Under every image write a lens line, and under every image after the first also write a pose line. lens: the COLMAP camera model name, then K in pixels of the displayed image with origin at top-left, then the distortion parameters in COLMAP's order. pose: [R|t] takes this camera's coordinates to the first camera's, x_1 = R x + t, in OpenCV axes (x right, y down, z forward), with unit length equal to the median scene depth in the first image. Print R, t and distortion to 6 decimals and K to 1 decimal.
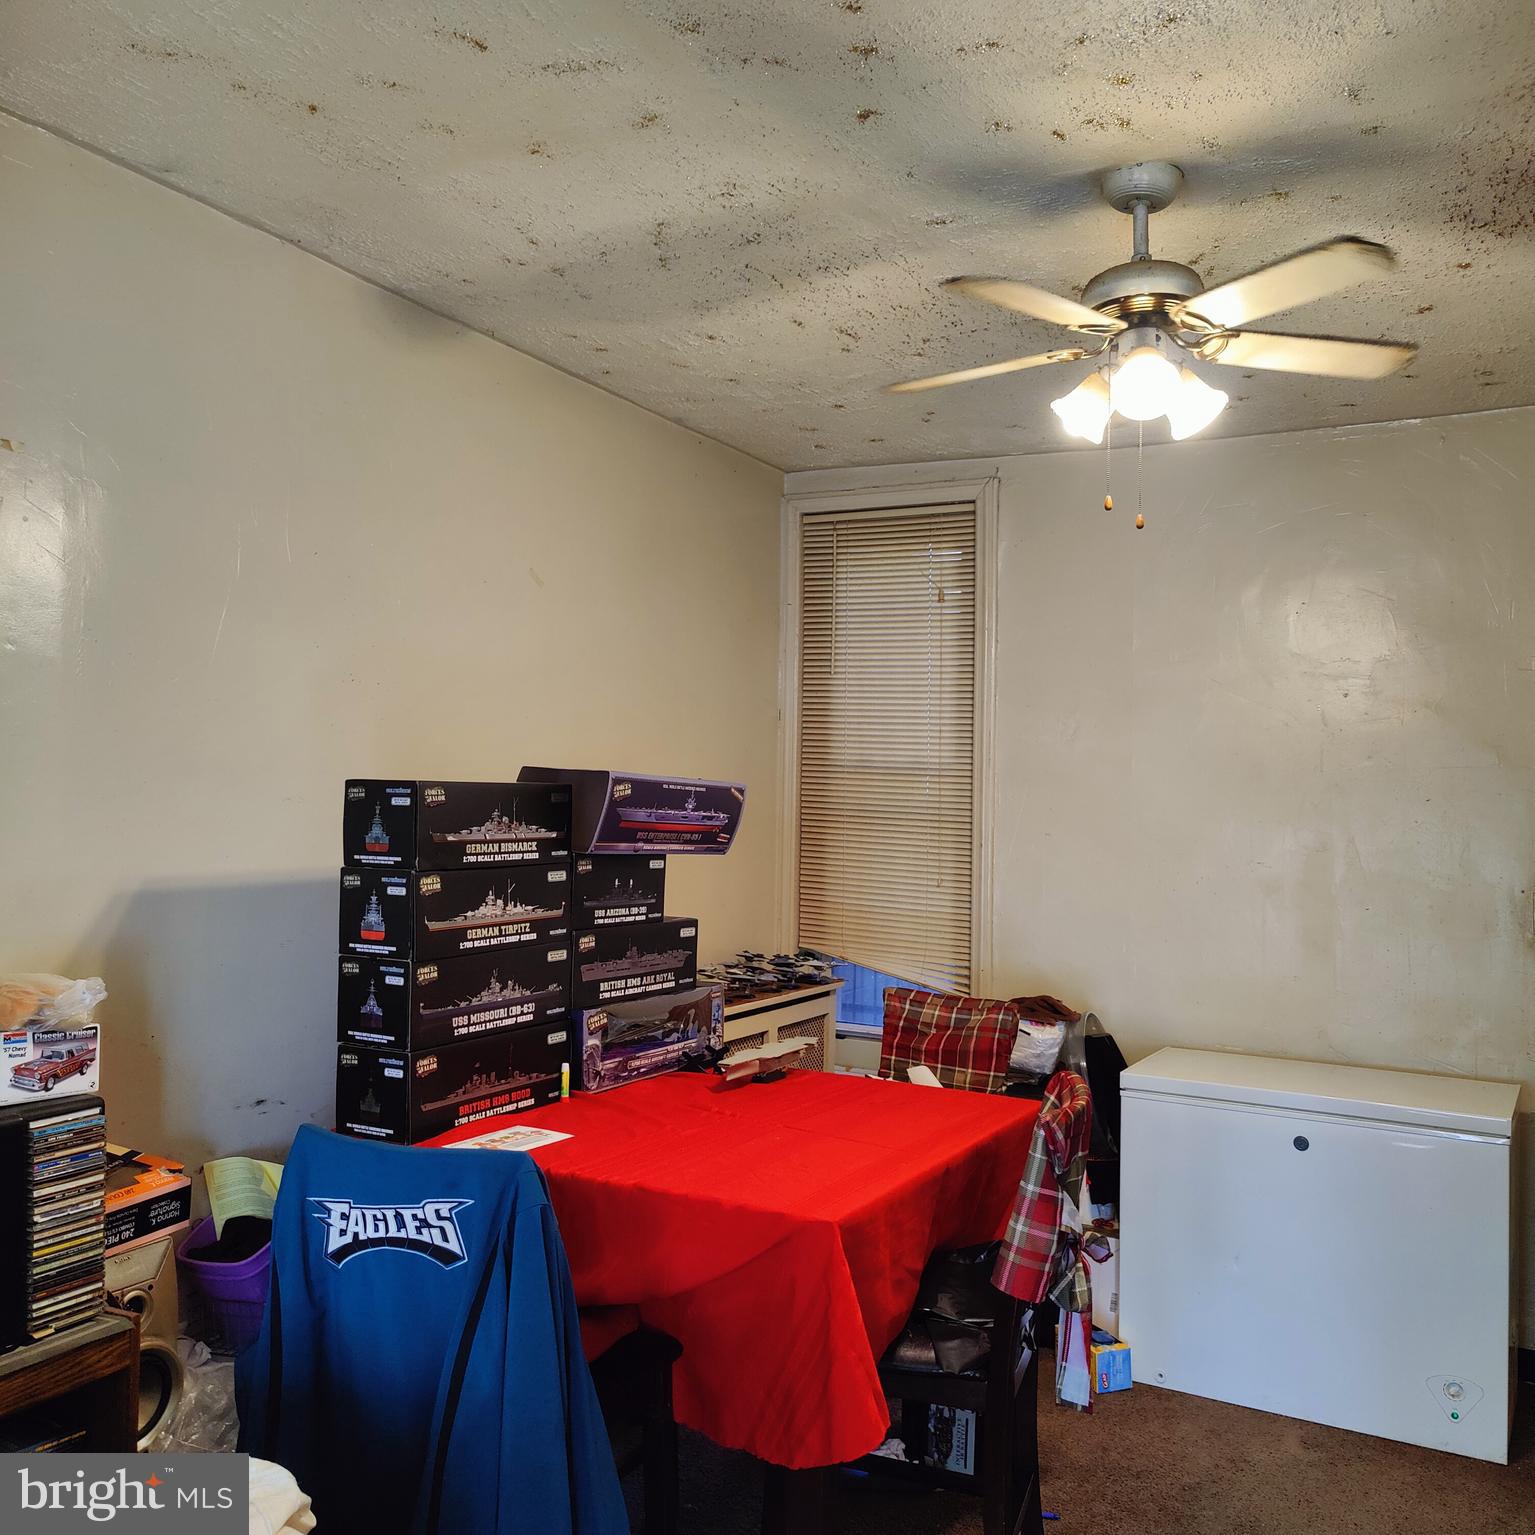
lens RADIAL K [[1414.5, 0, 780.2], [0, 1414.5, 778.9], [0, 0, 1]] dist [0.021226, 0.004124]
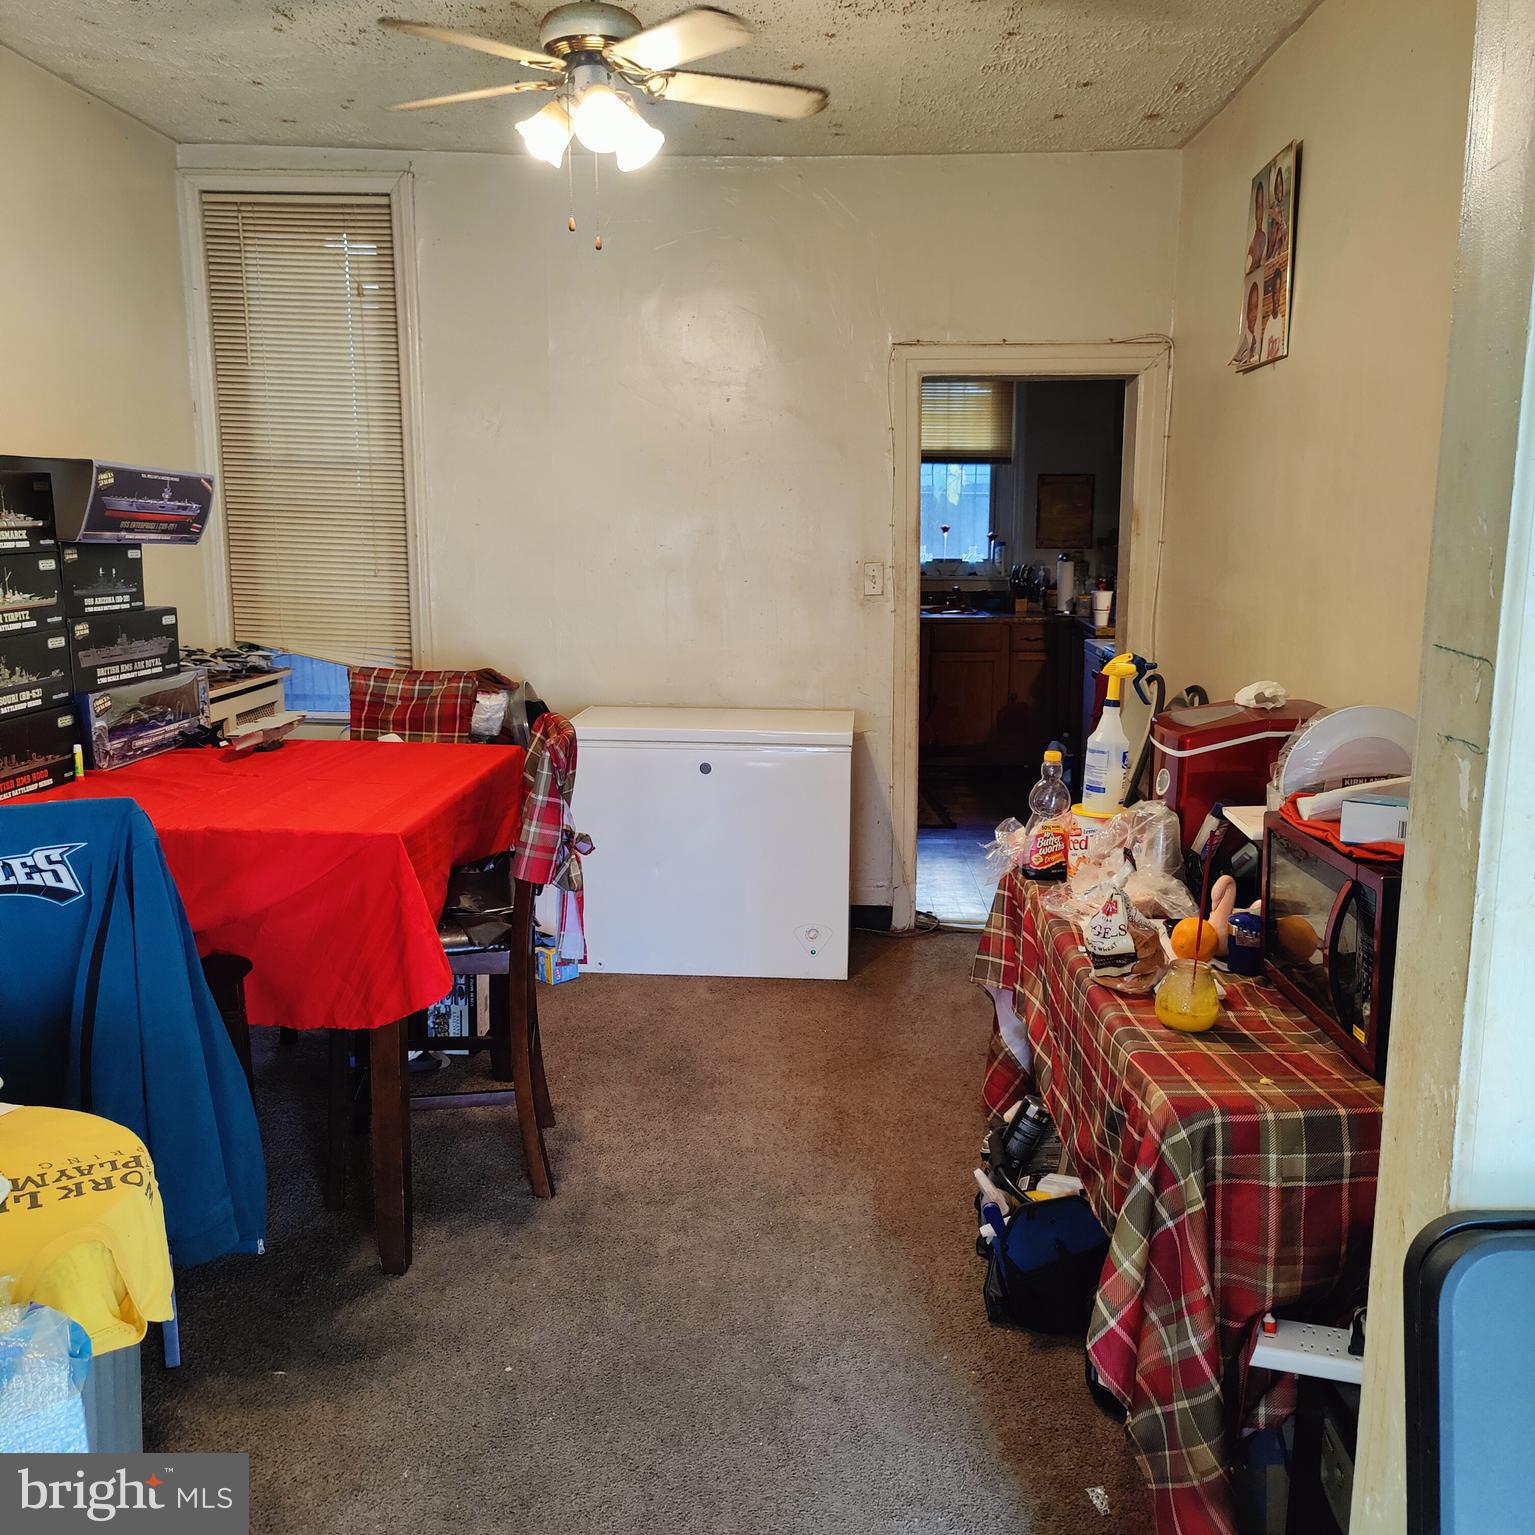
lens RADIAL K [[1414.5, 0, 780.2], [0, 1414.5, 778.9], [0, 0, 1]] dist [0.021226, 0.004124]
pose [[0.897410, -0.093849, 0.431100, -0.128484], [0.003714, 0.978686, 0.205327, 0.010085], [-0.441181, -0.182661, 0.878632, -0.147683]]
